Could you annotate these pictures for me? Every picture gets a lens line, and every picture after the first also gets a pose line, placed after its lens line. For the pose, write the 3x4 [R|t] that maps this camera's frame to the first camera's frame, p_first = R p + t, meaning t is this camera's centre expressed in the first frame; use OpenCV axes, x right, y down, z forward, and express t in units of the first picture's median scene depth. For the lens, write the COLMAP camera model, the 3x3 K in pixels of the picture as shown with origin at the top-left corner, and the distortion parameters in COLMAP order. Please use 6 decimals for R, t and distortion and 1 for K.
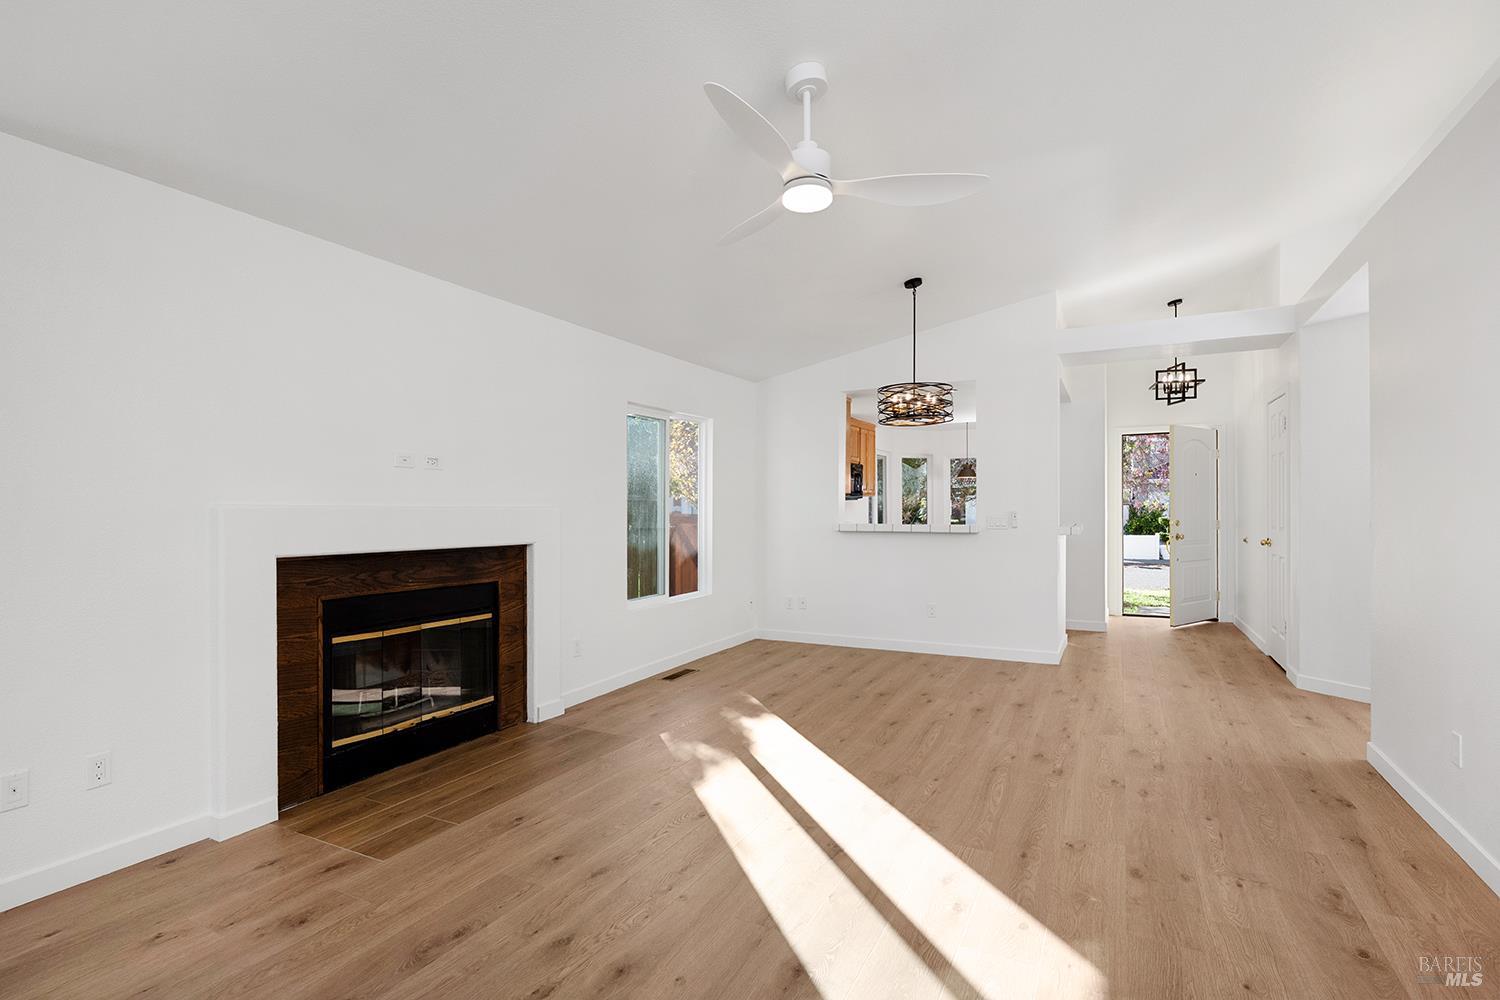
lens RADIAL K [[707.5, 0, 748.7], [0, 707.5, 502.6], [0, 0, 1]] dist [0.003407, -0.000064]
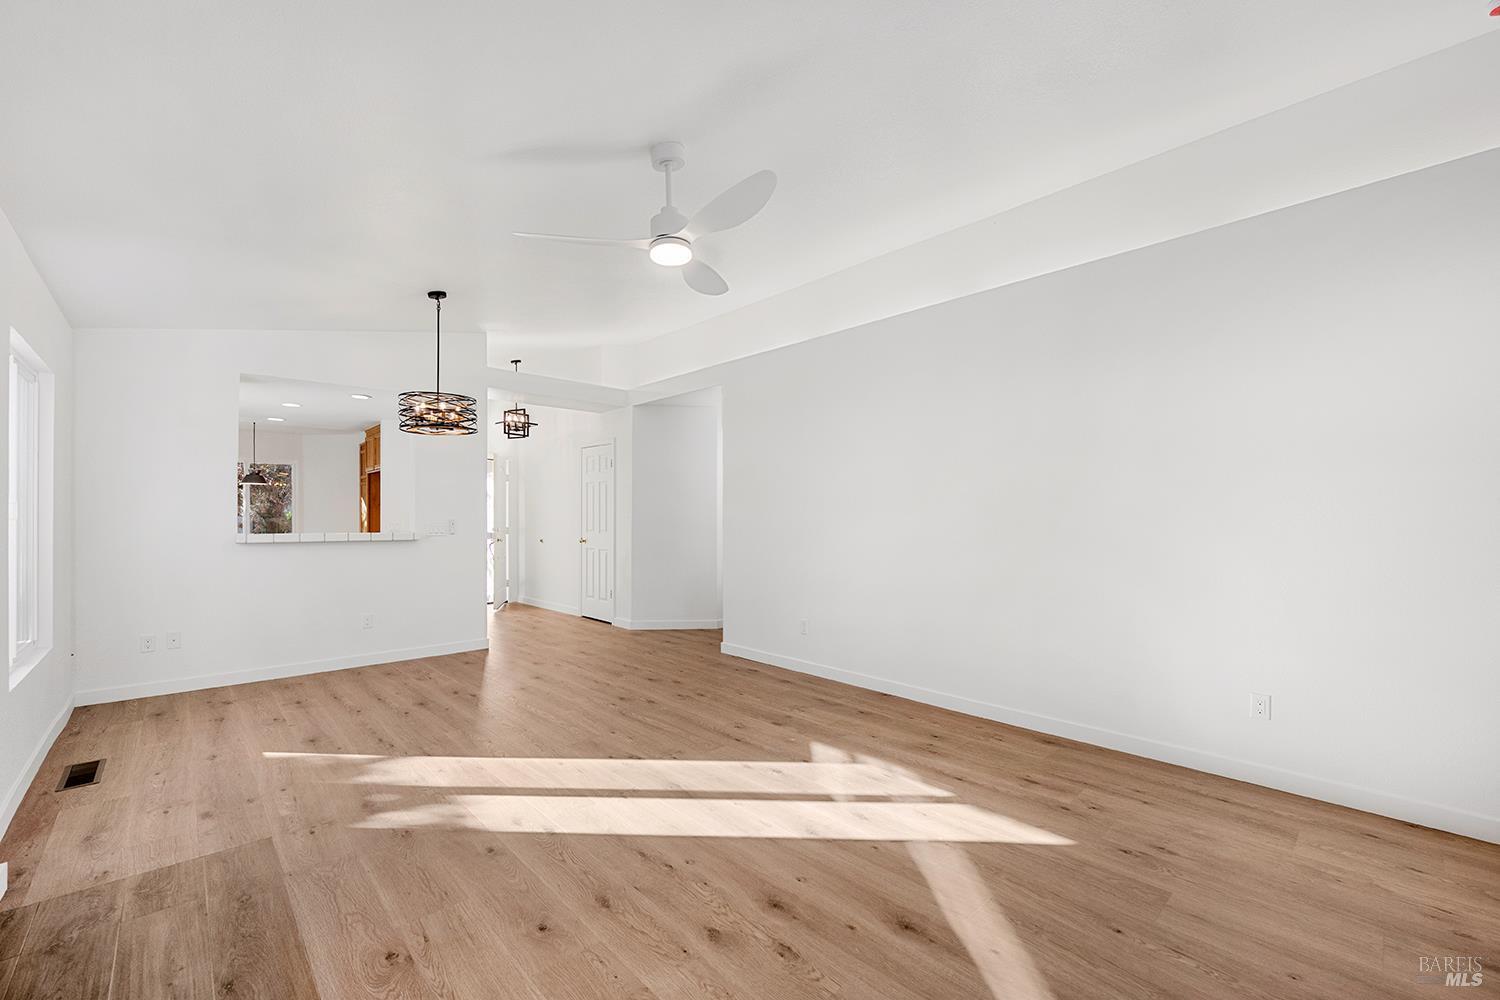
lens RADIAL K [[624.7, 0, 739.3], [0, 624.7, 510.7], [0, 0, 1]] dist [-0.001735, 0.000140]
pose [[0.345085, 0.014040, 0.938467, -0.647945], [-0.008352, 0.999894, -0.011888, 0.010608], [-0.938534, -0.003736, 0.345165, 0.383891]]
